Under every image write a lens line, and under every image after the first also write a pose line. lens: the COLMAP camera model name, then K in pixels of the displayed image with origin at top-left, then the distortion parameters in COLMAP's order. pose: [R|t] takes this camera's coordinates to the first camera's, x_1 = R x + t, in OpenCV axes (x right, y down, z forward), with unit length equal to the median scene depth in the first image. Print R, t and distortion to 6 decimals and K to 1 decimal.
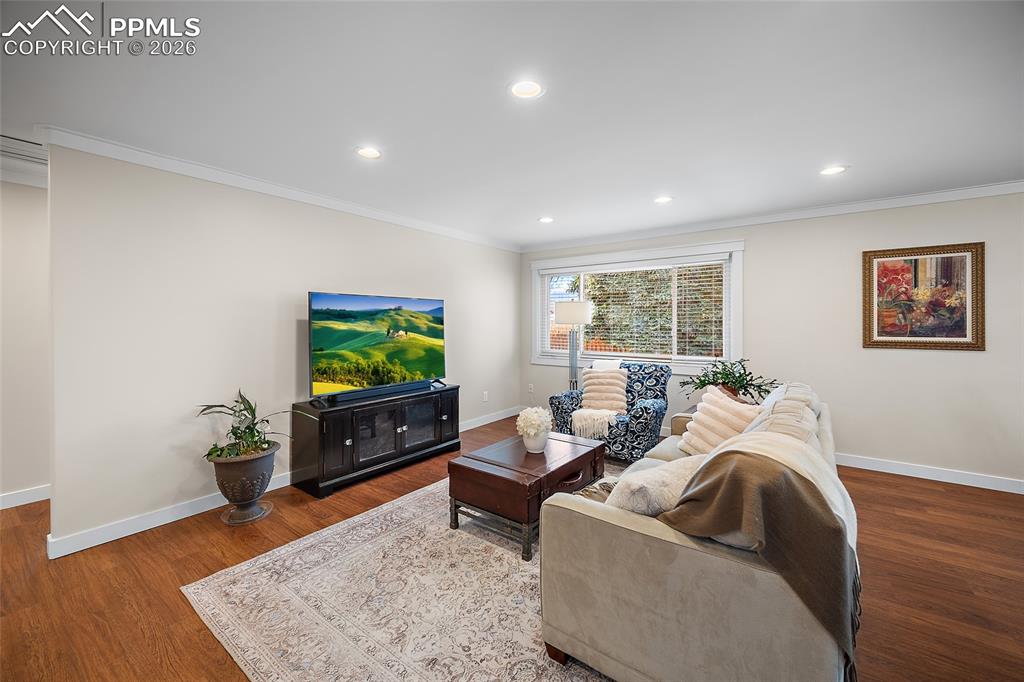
lens RADIAL K [[407.8, 0, 508.3], [0, 407.8, 324.2], [0, 0, 1]] dist [-0.010812, 0.002597]
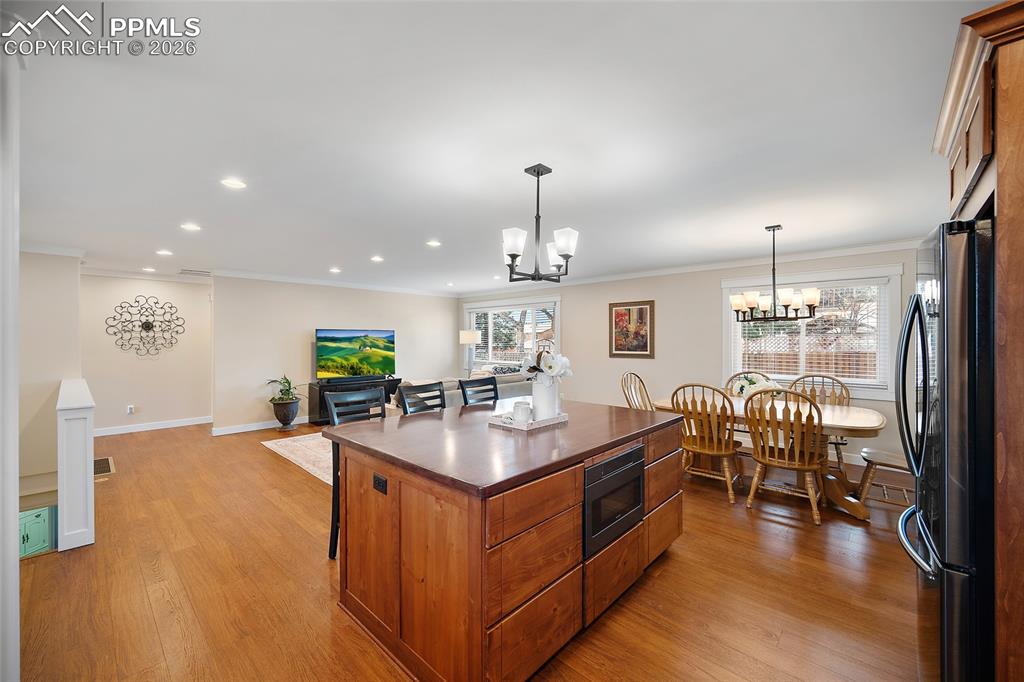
lens RADIAL K [[407.8, 0, 504.4], [0, 407.8, 345.4], [0, 0, 1]] dist [-0.010812, 0.002597]
pose [[0.991202, 0.002607, -0.132330, 0.688958], [-0.001757, 0.999977, 0.006538, -0.006117], [0.132344, -0.006248, 0.991184, -0.870759]]
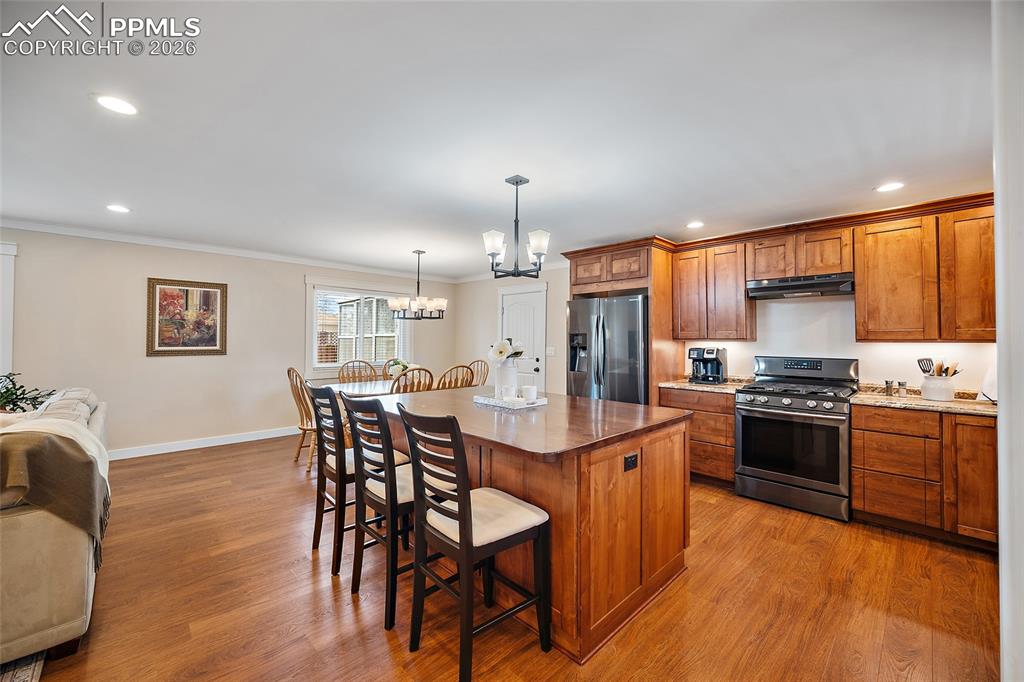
lens RADIAL K [[407.8, 0, 502.9], [0, 407.8, 330.8], [0, 0, 1]] dist [-0.010812, 0.002597]
pose [[0.166622, 0.021632, 0.985783, -0.152112], [0.000020, 0.999759, -0.021942, 0.007862], [-0.986021, 0.003676, 0.166582, -0.268432]]
